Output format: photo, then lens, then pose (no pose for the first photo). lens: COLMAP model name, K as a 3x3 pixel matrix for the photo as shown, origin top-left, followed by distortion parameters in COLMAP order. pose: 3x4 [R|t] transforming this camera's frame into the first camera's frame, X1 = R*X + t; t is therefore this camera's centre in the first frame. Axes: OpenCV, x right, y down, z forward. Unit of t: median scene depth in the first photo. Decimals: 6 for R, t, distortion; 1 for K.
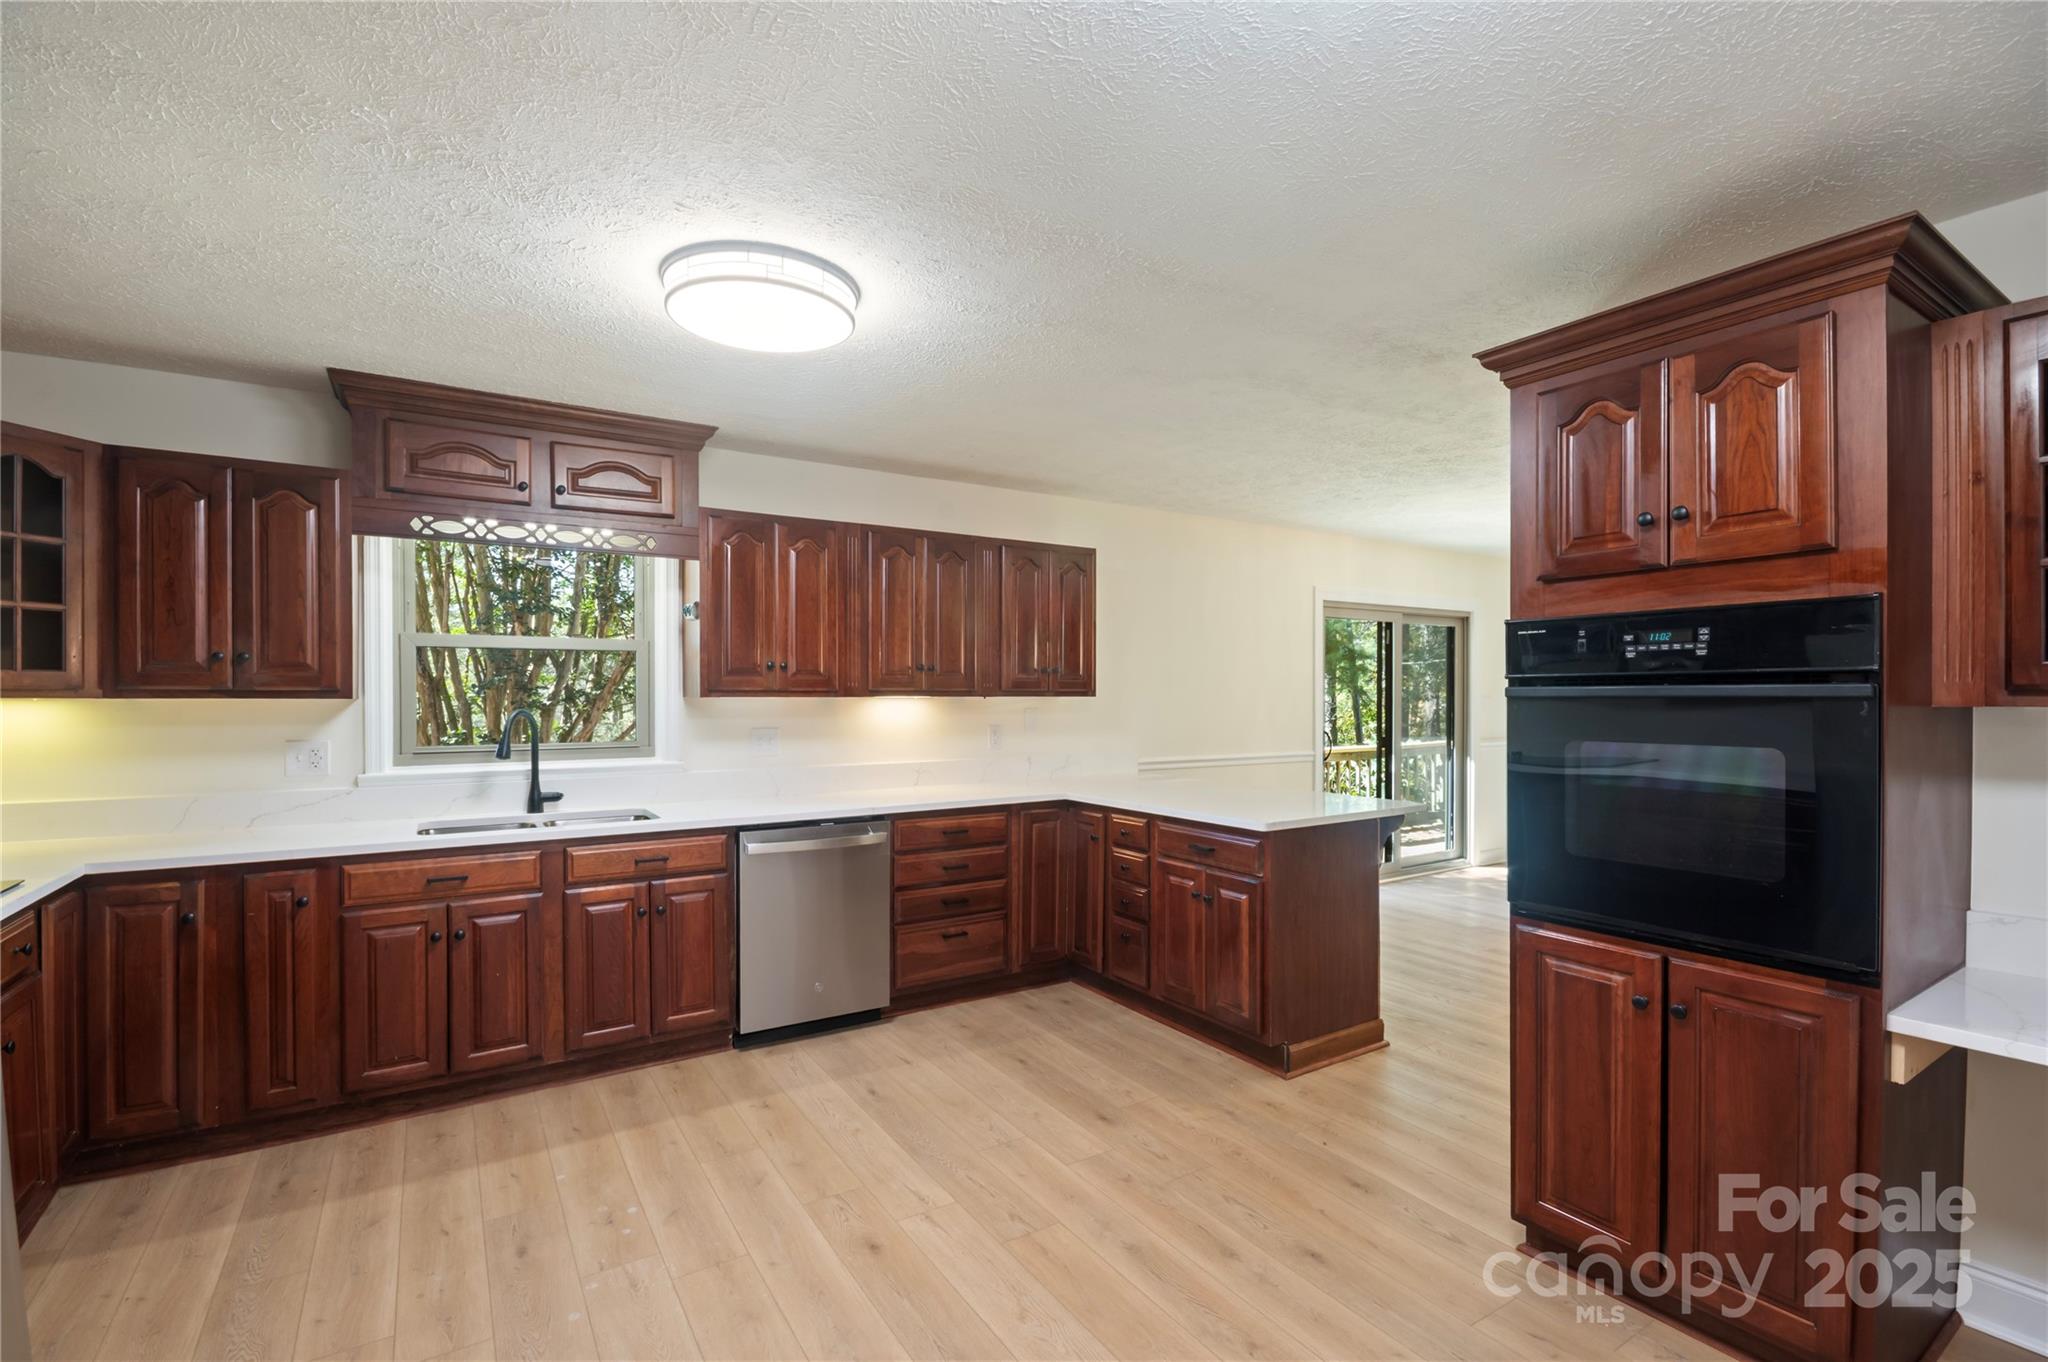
lens RADIAL K [[926.7, 0, 1030.5], [0, 926.7, 705.7], [0, 0, 1]] dist [-0.000391, -0.000350]
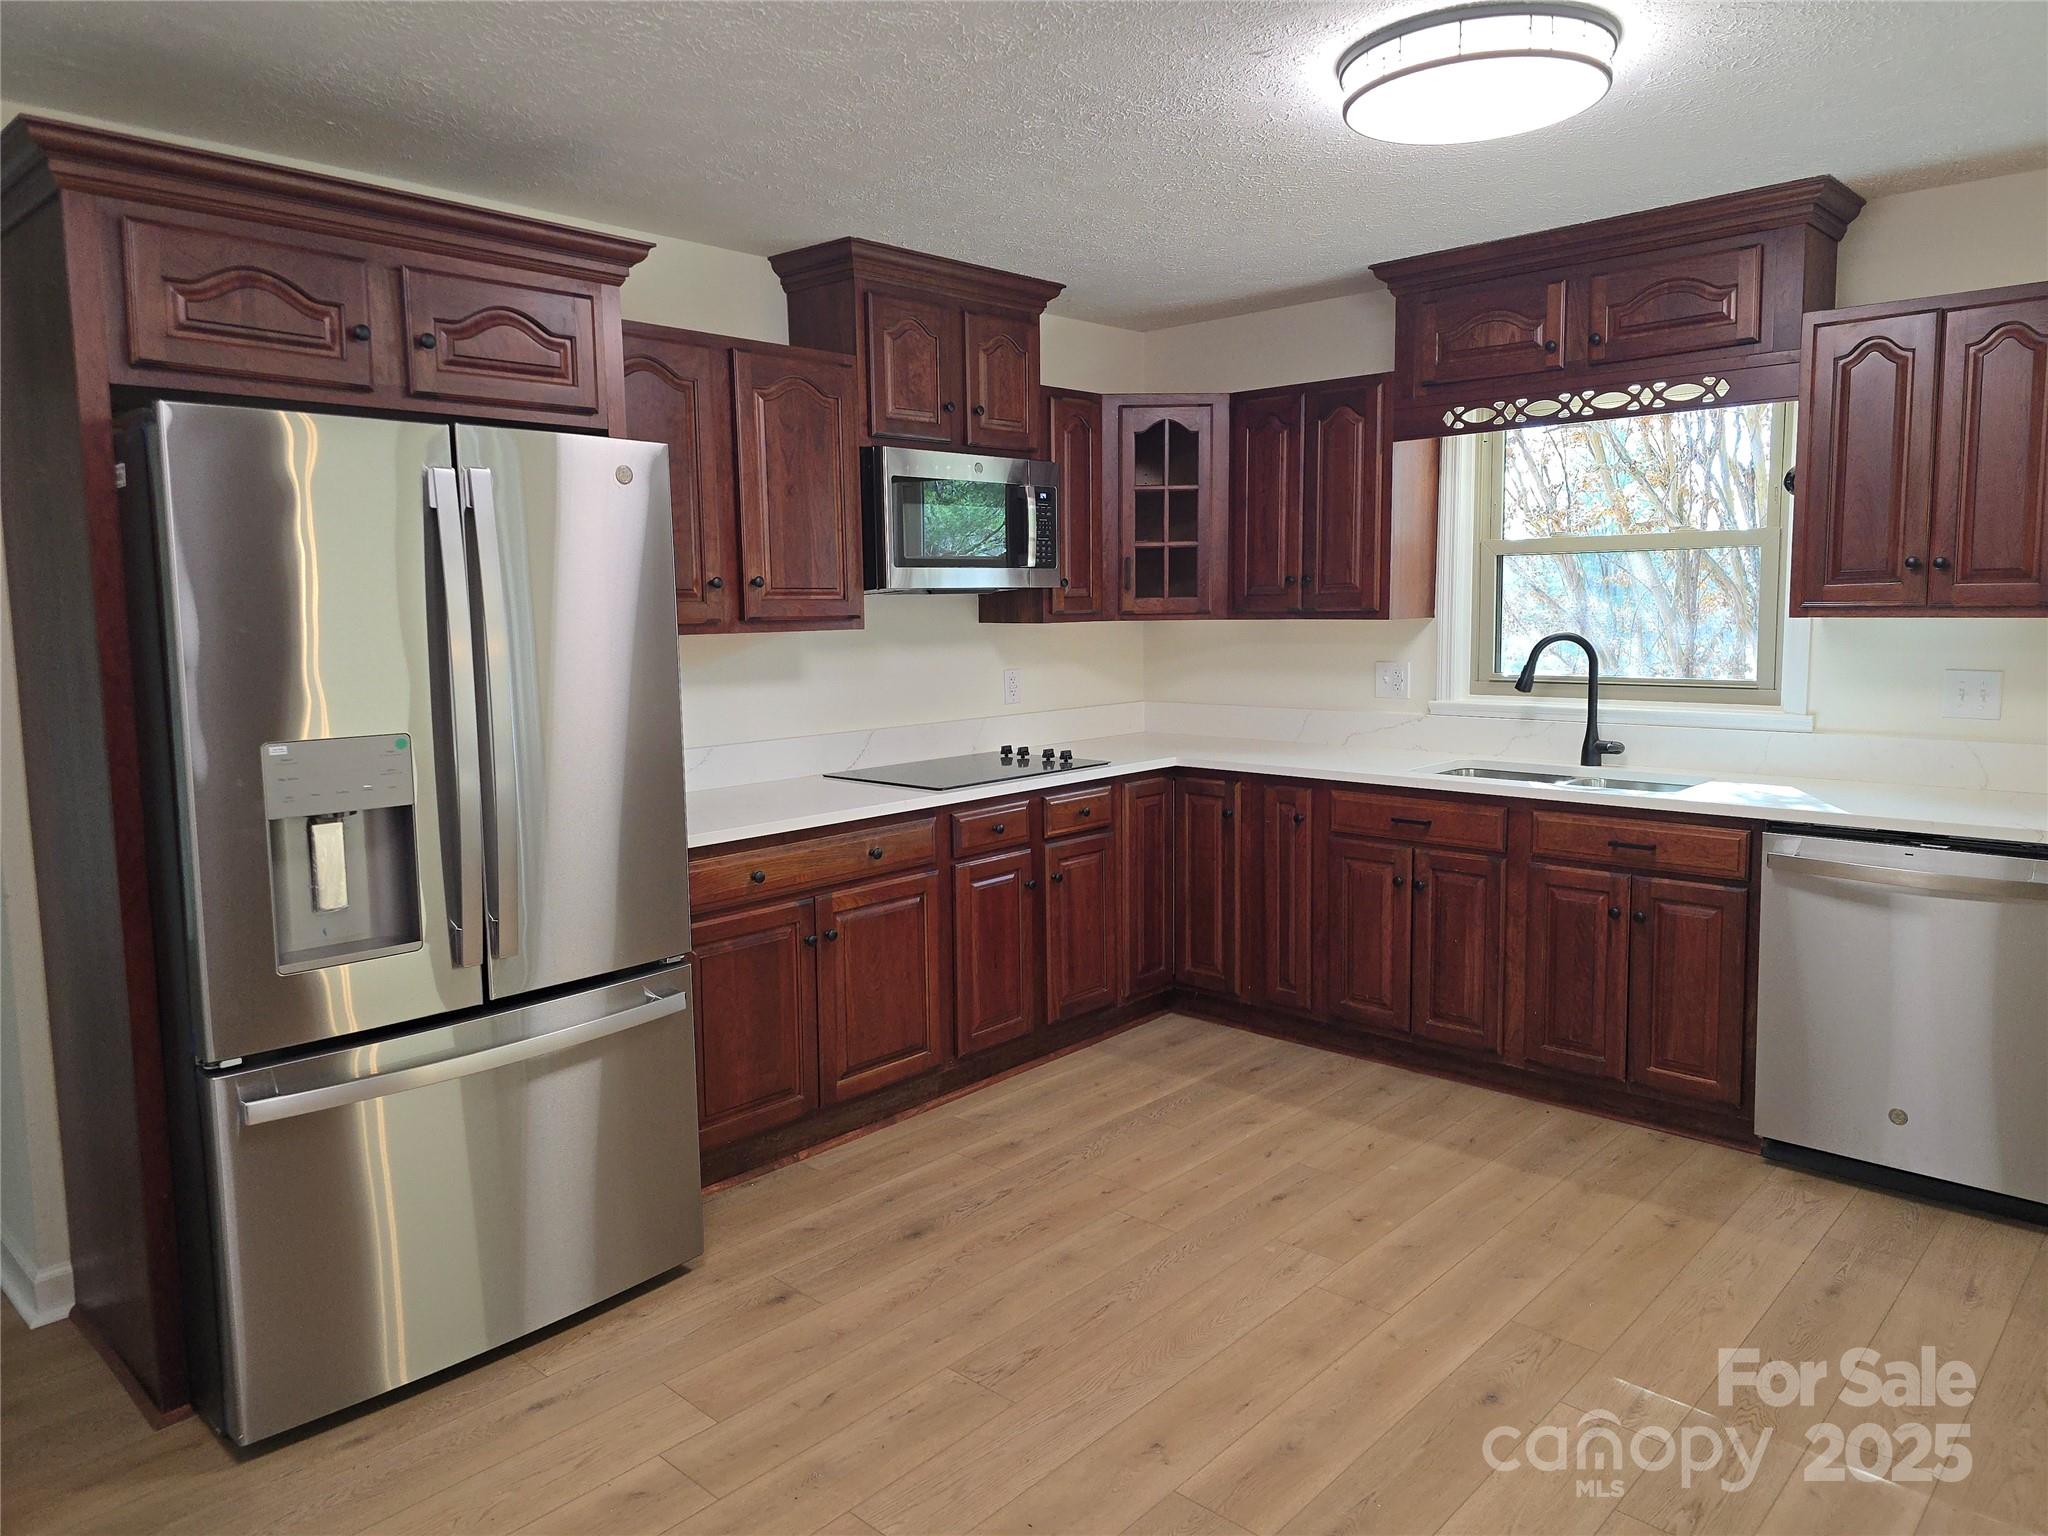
lens RADIAL K [[1359.9, 0, 1024.0], [0, 1359.9, 768.0], [0, 0, 1]] dist [-0.002873, 0.000112]
pose [[0.228282, 0.112430, -0.967081, 0.552510], [-0.001592, 0.993352, 0.115108, -0.016382], [0.973594, -0.024738, 0.226944, 0.329077]]
